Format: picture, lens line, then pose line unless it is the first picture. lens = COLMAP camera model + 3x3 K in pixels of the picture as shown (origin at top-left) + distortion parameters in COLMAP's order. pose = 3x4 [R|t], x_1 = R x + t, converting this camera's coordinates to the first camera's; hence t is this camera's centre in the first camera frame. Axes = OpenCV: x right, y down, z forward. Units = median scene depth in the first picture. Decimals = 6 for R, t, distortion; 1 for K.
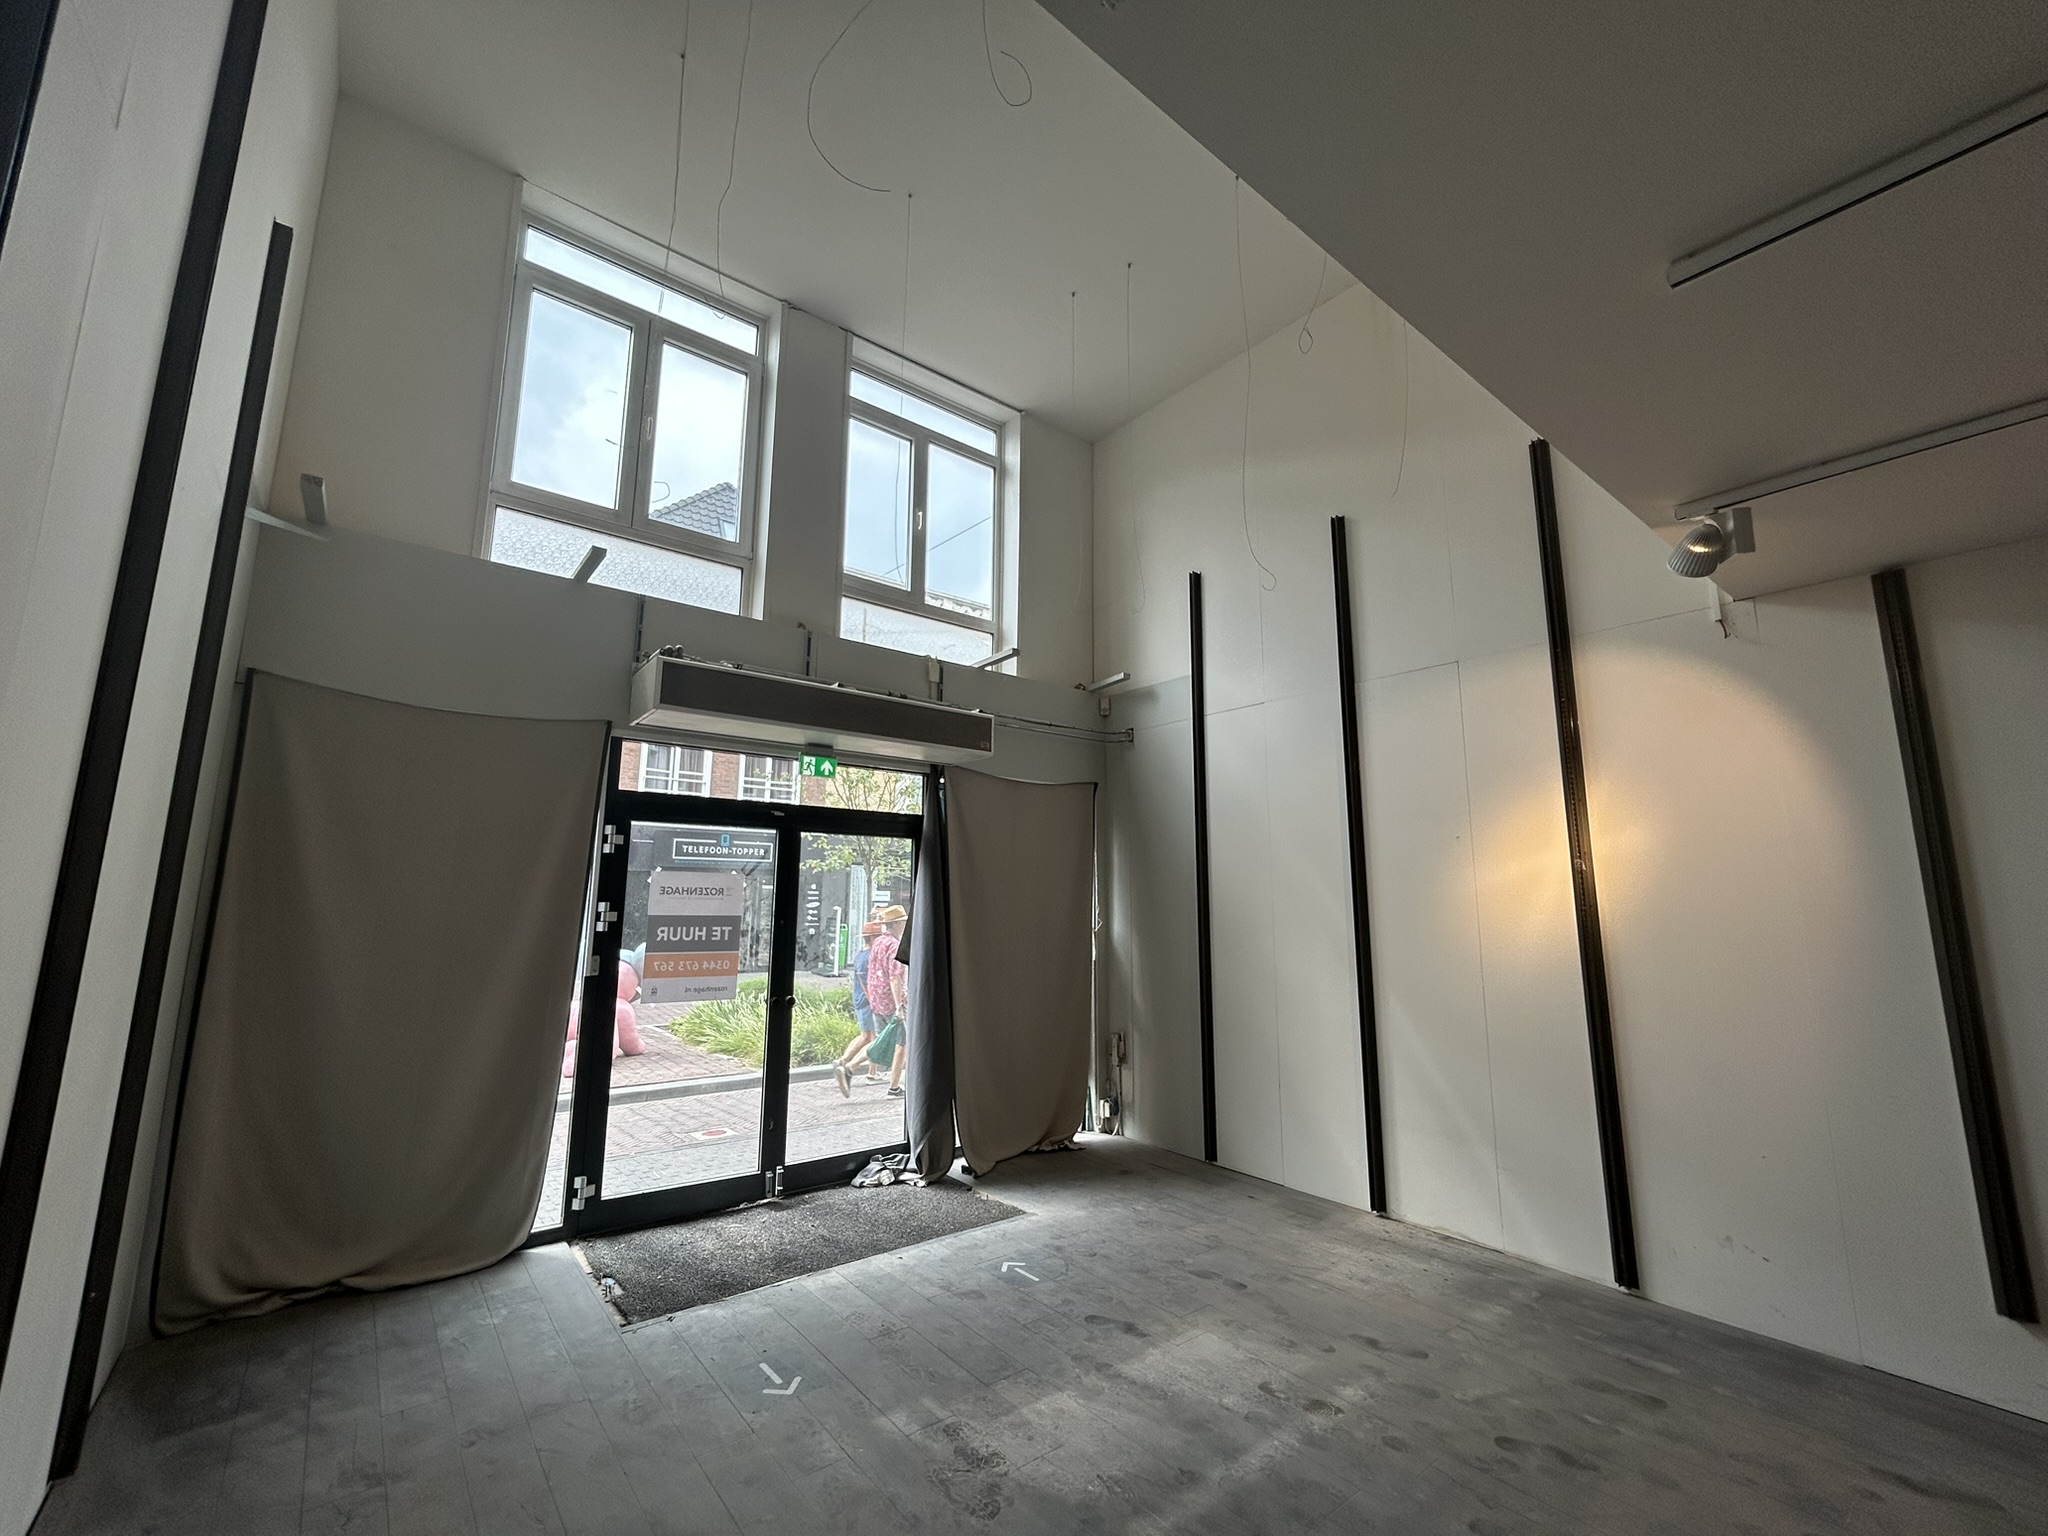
lens RADIAL K [[832.7, 0, 1019.7], [0, 832.7, 763.6], [0, 0, 1]] dist [0.001113, 0.000562]
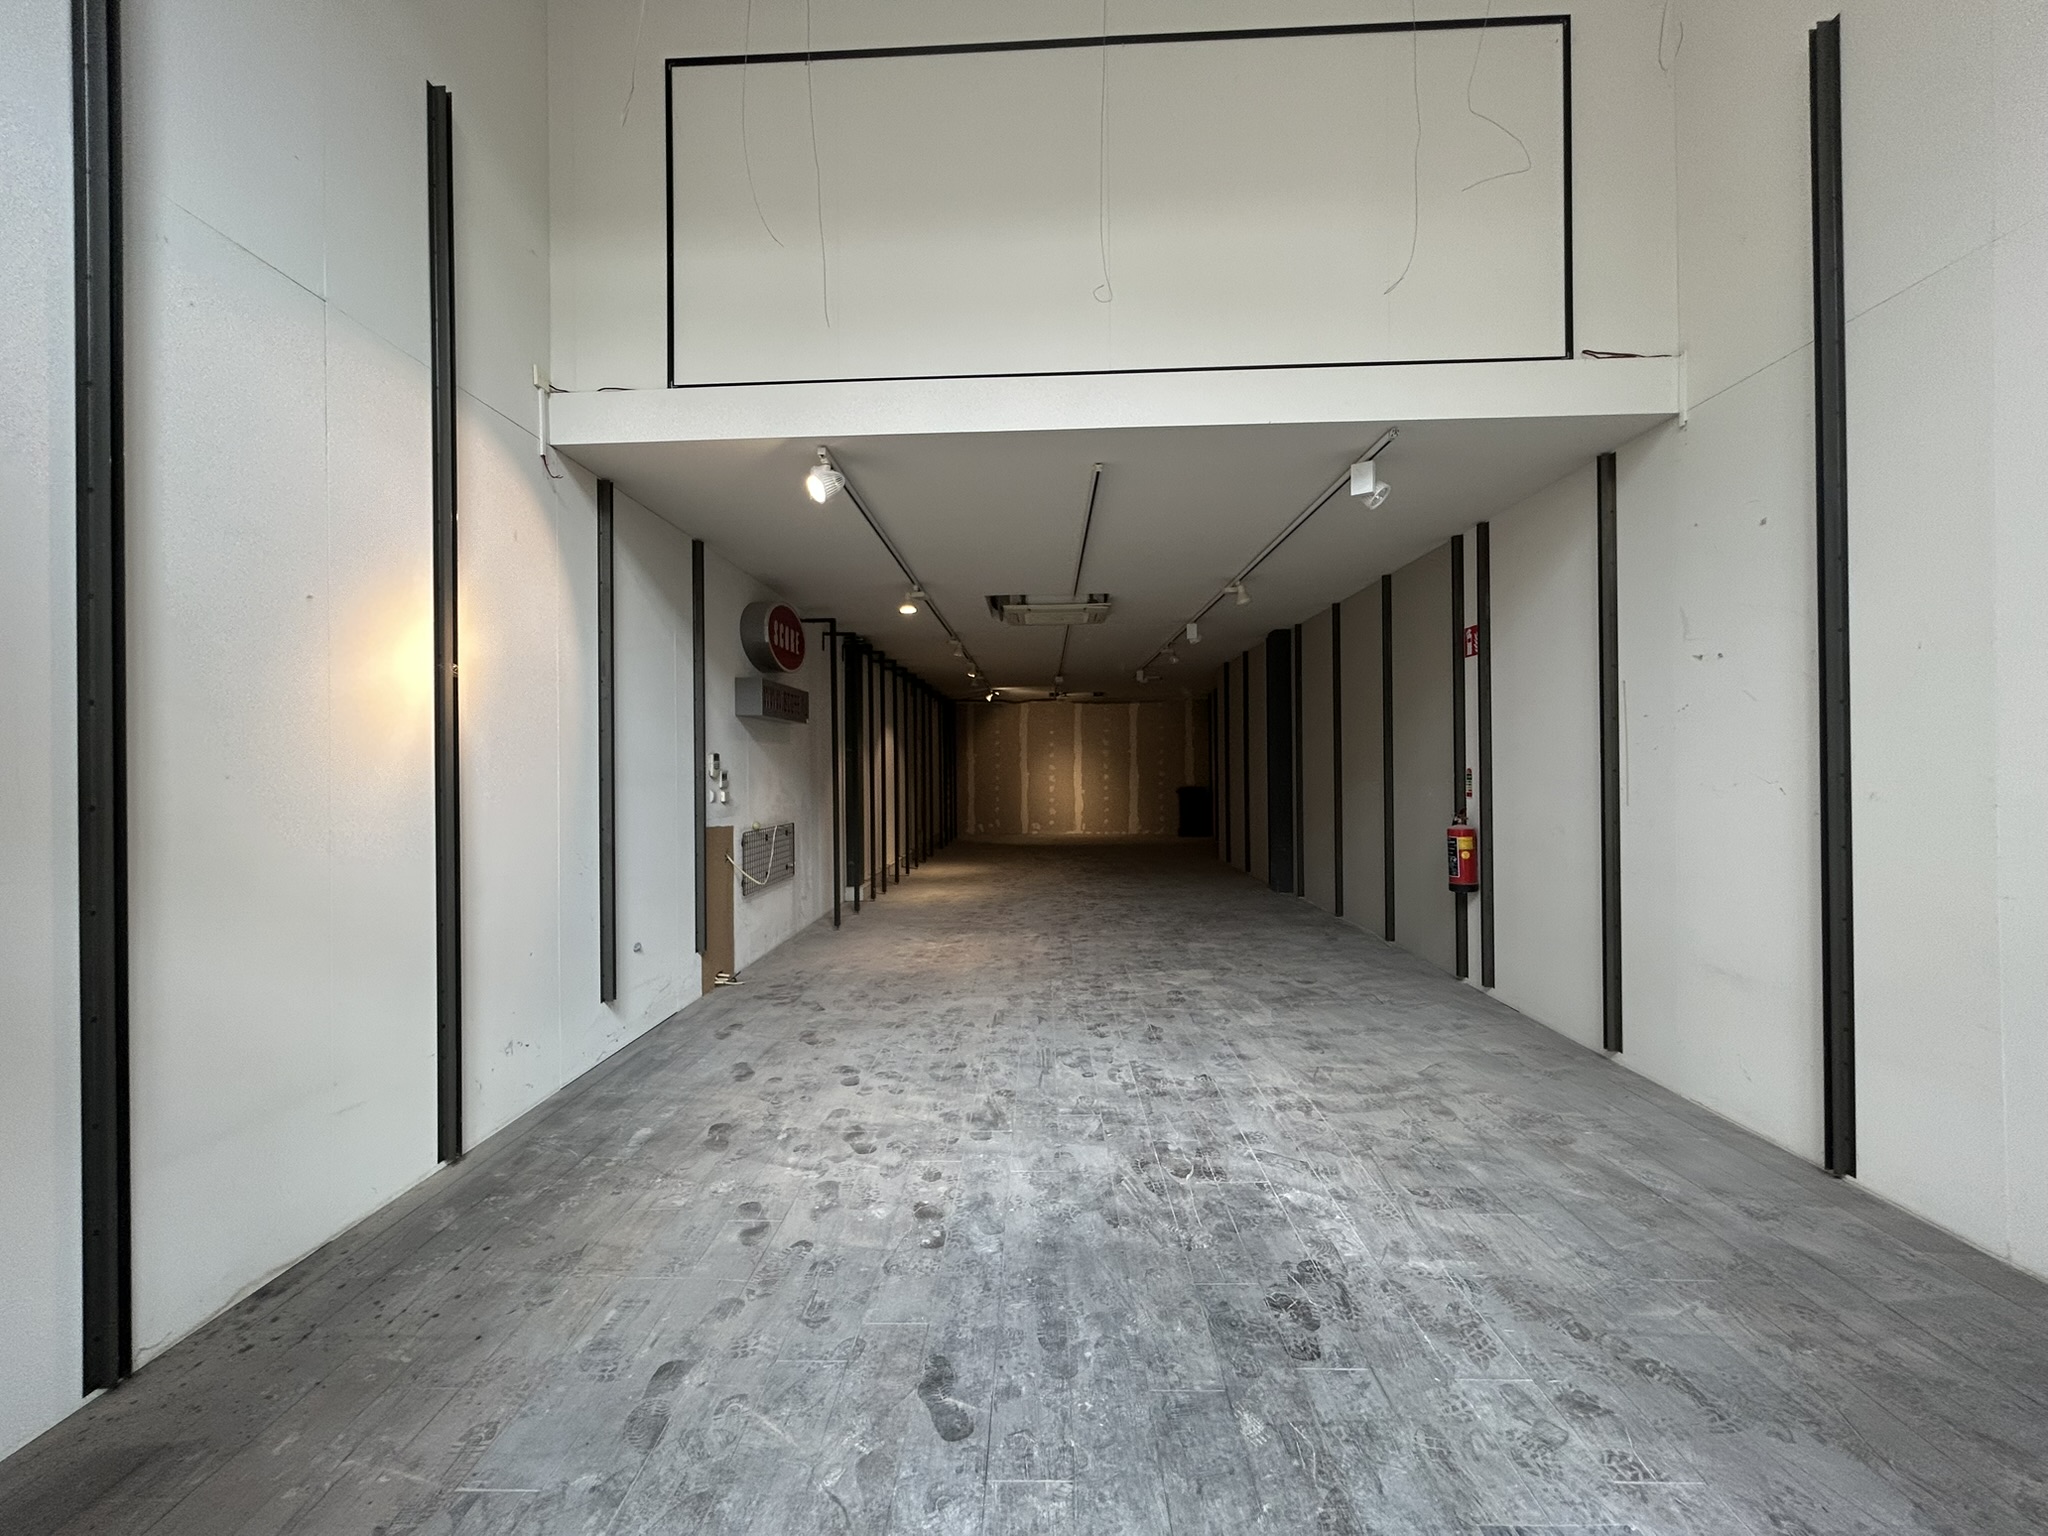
lens RADIAL K [[832.7, 0, 1016.0], [0, 832.7, 770.5], [0, 0, 1]] dist [0.001113, 0.000562]
pose [[-0.762144, -0.003427, 0.647398, -0.215739], [-0.102240, 0.988075, -0.115131, 0.214684], [-0.639283, -0.153936, -0.753406, 1.057549]]
